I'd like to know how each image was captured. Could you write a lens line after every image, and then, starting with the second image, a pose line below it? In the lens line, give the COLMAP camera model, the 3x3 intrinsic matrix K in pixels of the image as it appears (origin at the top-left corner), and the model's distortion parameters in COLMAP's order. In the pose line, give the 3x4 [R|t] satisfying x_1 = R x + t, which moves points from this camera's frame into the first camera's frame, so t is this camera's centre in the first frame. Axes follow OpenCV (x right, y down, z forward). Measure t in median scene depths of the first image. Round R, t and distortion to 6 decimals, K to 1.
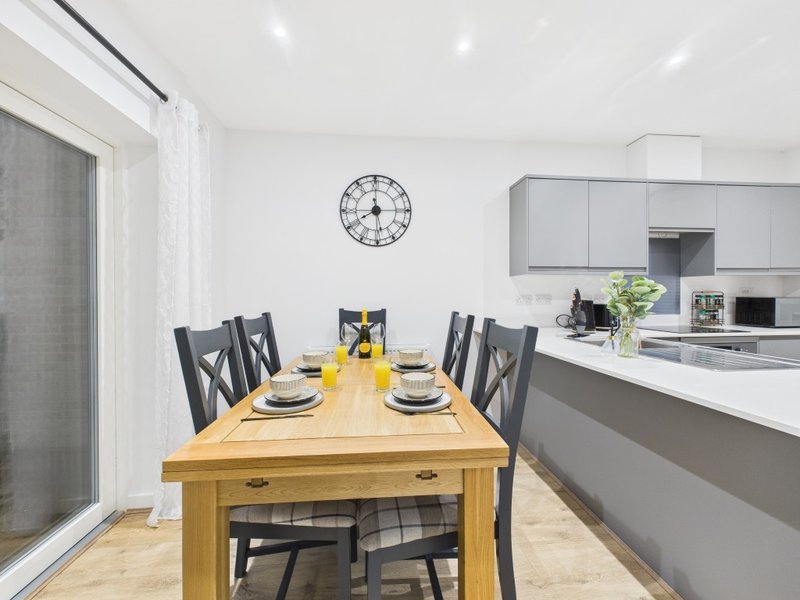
lens RADIAL K [[321.9, 0, 399.3], [0, 321.9, 296.2], [0, 0, 1]] dist [0.002837, -0.000610]
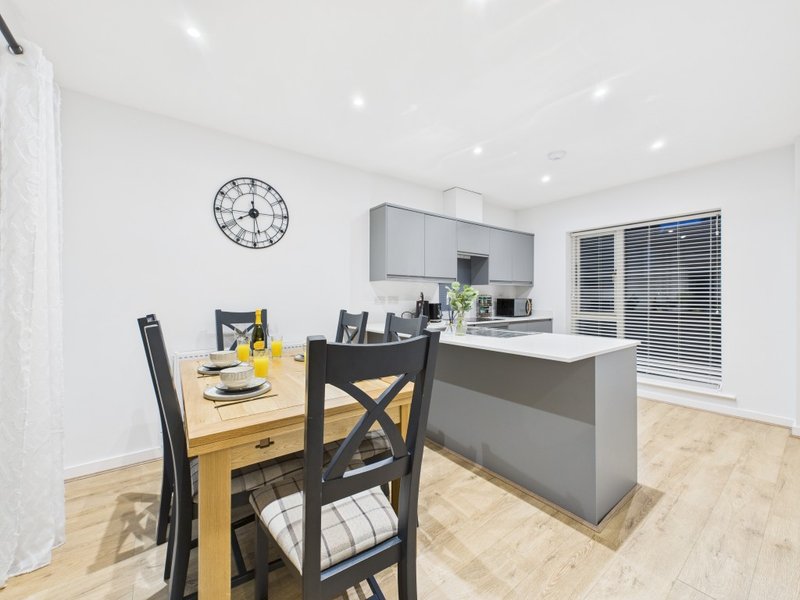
lens RADIAL K [[321.9, 0, 400.1], [0, 321.9, 297.1], [0, 0, 1]] dist [0.002837, -0.000610]
pose [[0.853250, 0.004012, 0.521486, -0.208494], [-0.002681, 0.999991, -0.003307, 0.002148], [-0.521495, 0.001424, 0.853253, -0.114221]]
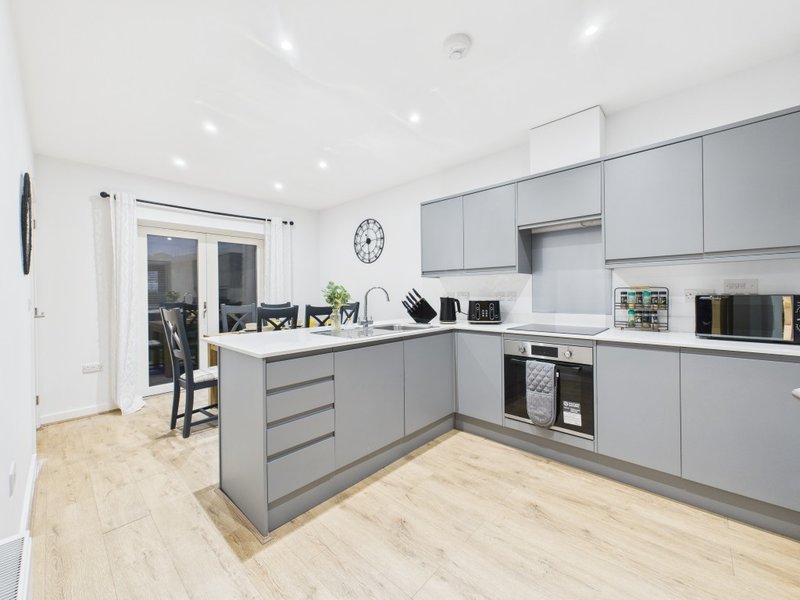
lens RADIAL K [[321.9, 0, 399.6], [0, 321.9, 294.2], [0, 0, 1]] dist [0.002837, -0.000610]
pose [[0.661512, -0.000770, -0.749934, 1.254926], [0.008797, 0.999939, 0.006733, -0.007980], [0.749883, -0.011051, 0.661478, 0.042023]]
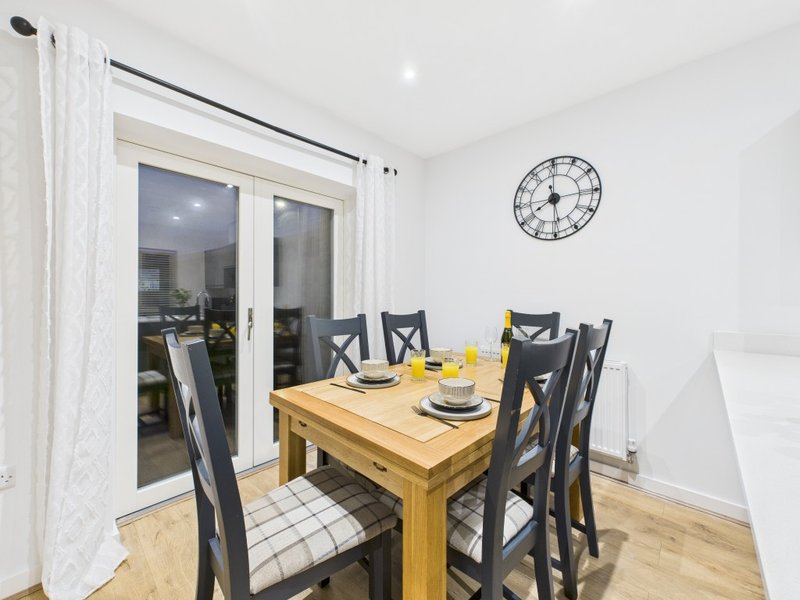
lens RADIAL K [[321.9, 0, 400.5], [0, 321.9, 296.8], [0, 0, 1]] dist [0.002837, -0.000610]
pose [[0.660663, 0.006998, -0.750650, 0.310391], [-0.005624, 0.999975, 0.004372, -0.003034], [0.750662, 0.001333, 0.660685, 0.116342]]
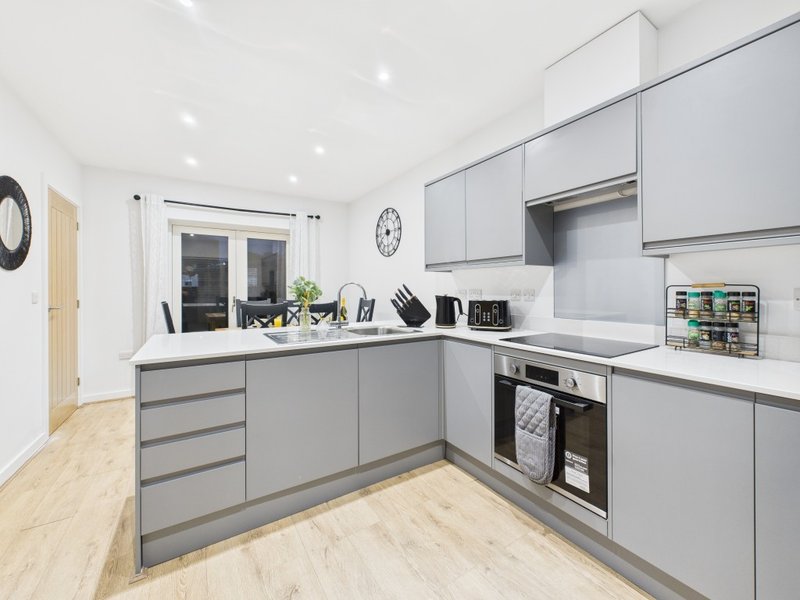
lens RADIAL K [[321.9, 0, 399.7], [0, 321.9, 290.4], [0, 0, 1]] dist [0.002837, -0.000610]
pose [[0.452082, 0.006072, -0.891956, 1.283501], [0.001194, 0.999972, 0.007413, -0.009905], [0.891976, -0.004416, 0.452062, 0.379973]]
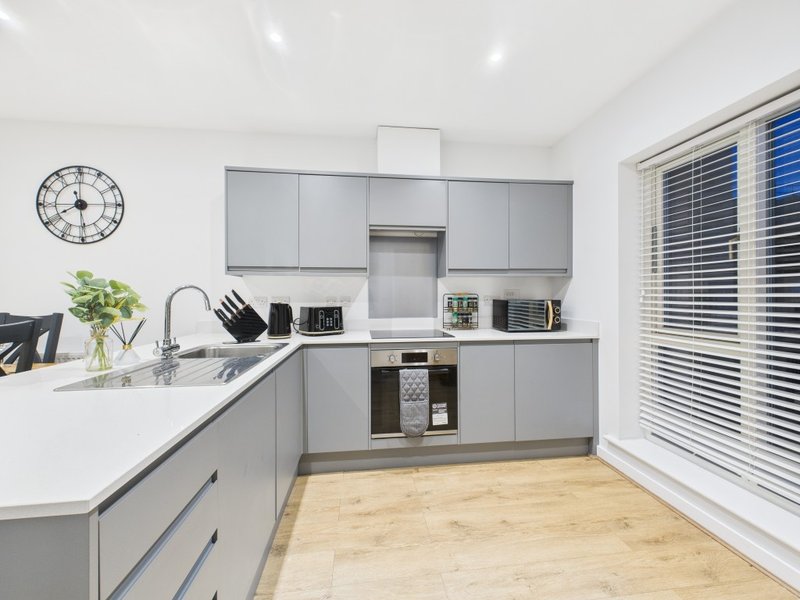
lens RADIAL K [[321.9, 0, 399.5], [0, 321.9, 297.3], [0, 0, 1]] dist [0.002837, -0.000610]
pose [[0.999747, 0.000931, 0.022484, 0.818232], [-0.000943, 0.999999, 0.000542, -0.004129], [-0.022483, -0.000563, 0.999747, 0.062510]]
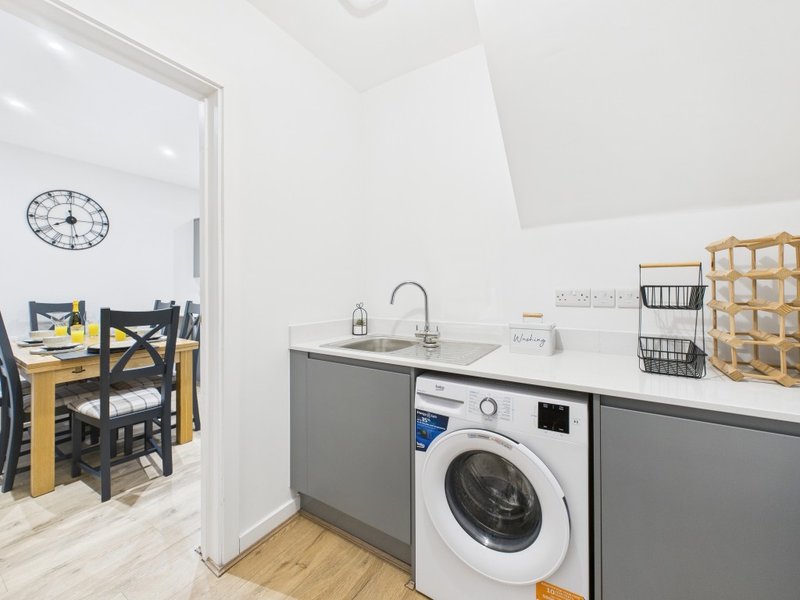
lens RADIAL K [[321.9, 0, 397.9], [0, 321.9, 287.4], [0, 0, 1]] dist [0.002837, -0.000610]
pose [[0.610974, 0.005944, 0.791629, -0.281859], [0.003260, 0.999944, -0.010024, 0.003341], [-0.791644, 0.008705, 0.610920, -0.717465]]
